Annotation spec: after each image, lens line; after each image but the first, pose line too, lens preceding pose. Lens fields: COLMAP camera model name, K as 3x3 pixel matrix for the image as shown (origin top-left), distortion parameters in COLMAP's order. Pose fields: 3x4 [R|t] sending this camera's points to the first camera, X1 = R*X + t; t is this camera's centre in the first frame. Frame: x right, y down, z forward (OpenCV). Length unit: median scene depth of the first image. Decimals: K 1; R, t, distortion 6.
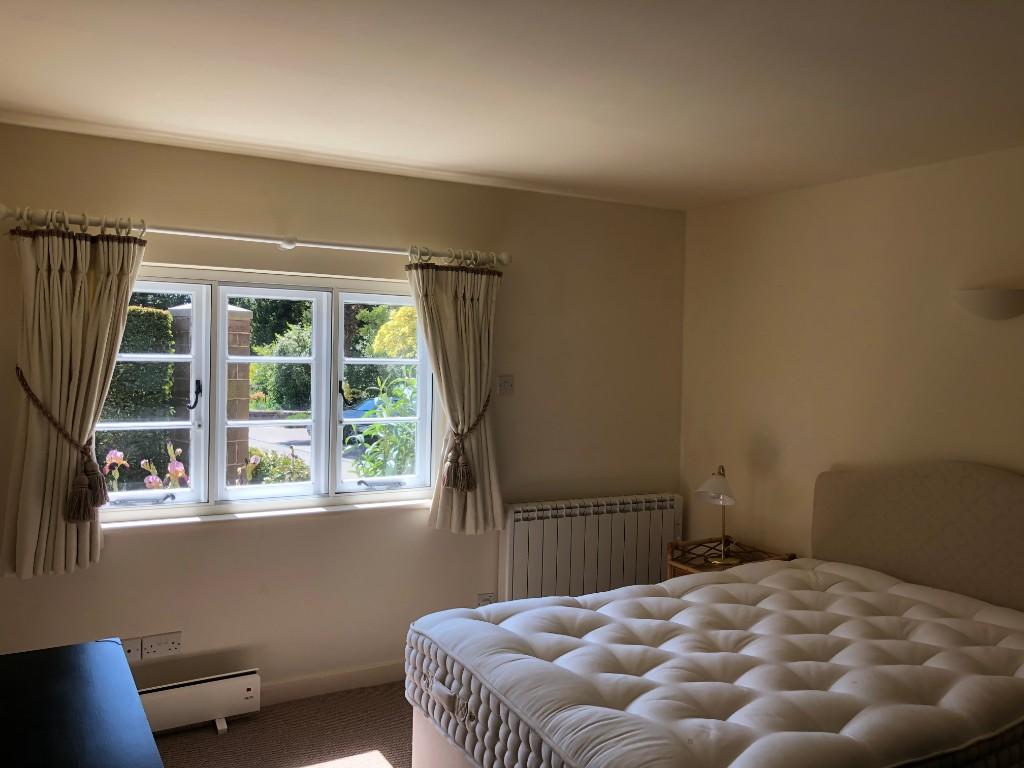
lens RADIAL K [[844.3, 0, 516.9], [0, 844.3, 359.0], [0, 0, 1]] dist [0.029310, -0.017028]
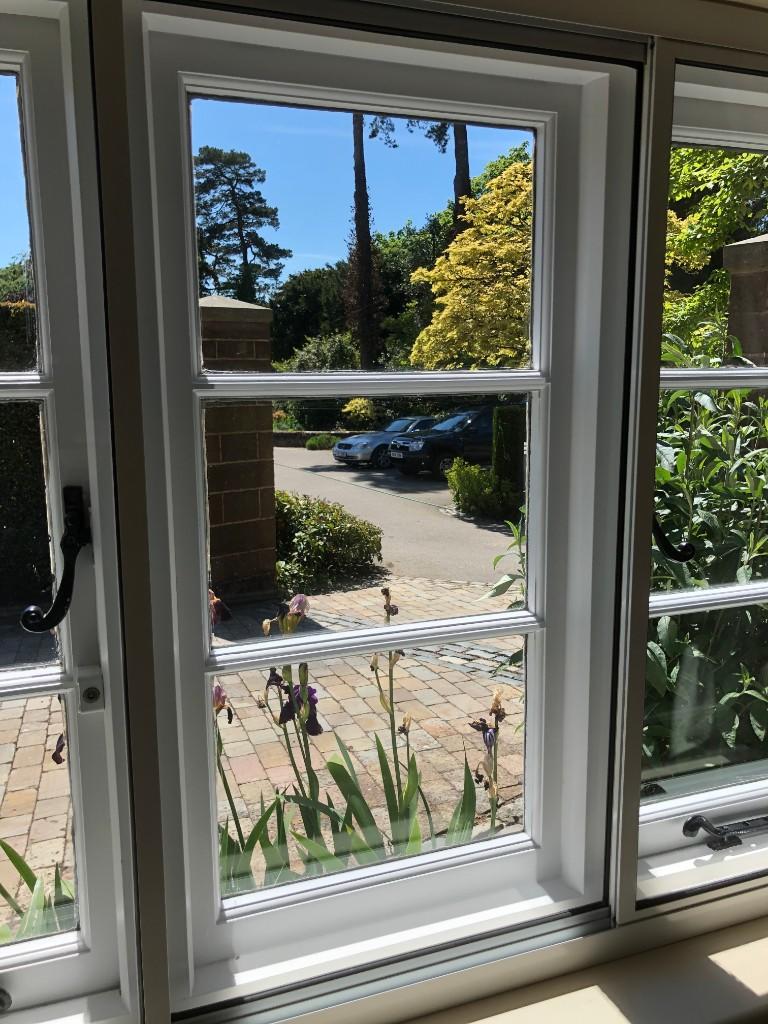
lens RADIAL K [[844.3, 0, 382.0], [0, 844.3, 508.5], [0, 0, 1]] dist [0.029310, -0.017028]
pose [[0.984706, 0.002364, -0.174206, -0.053599], [0.025658, 0.987038, 0.158424, -0.000432], [0.172322, -0.160470, 0.971882, 0.165234]]
